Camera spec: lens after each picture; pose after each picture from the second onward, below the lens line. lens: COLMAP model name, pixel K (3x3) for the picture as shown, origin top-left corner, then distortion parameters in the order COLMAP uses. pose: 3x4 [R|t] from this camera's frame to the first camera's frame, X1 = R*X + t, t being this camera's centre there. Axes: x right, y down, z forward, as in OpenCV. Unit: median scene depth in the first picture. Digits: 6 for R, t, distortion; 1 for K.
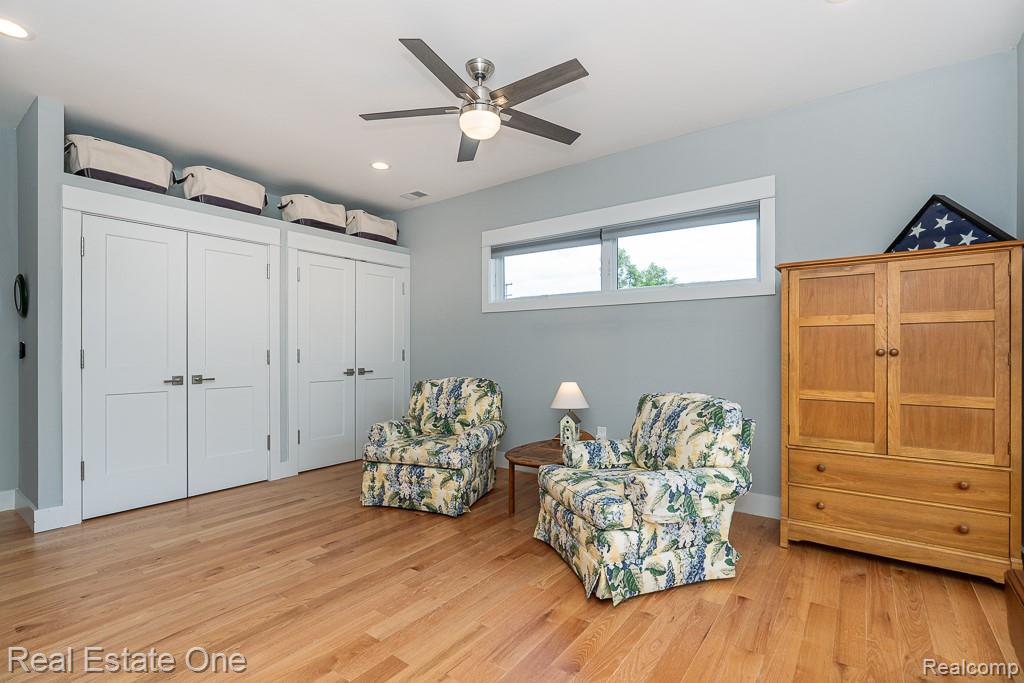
lens RADIAL K [[476.2, 0, 513.8], [0, 476.2, 354.1], [0, 0, 1]] dist [-0.001310, 0.000061]
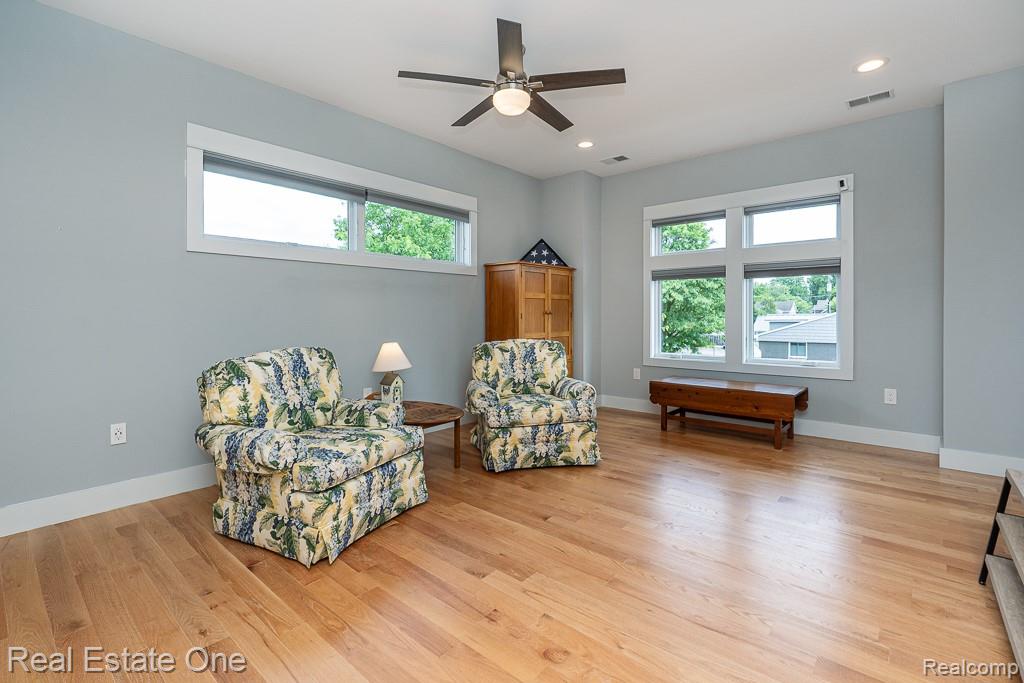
lens RADIAL K [[466.2, 0, 510.1], [0, 466.2, 321.5], [0, 0, 1]] dist [-0.000143, 0.000138]
pose [[0.077571, -0.018543, 0.996814, -1.157187], [0.005155, 0.999821, 0.018198, -0.003498], [-0.996973, 0.003727, 0.077653, 0.937742]]
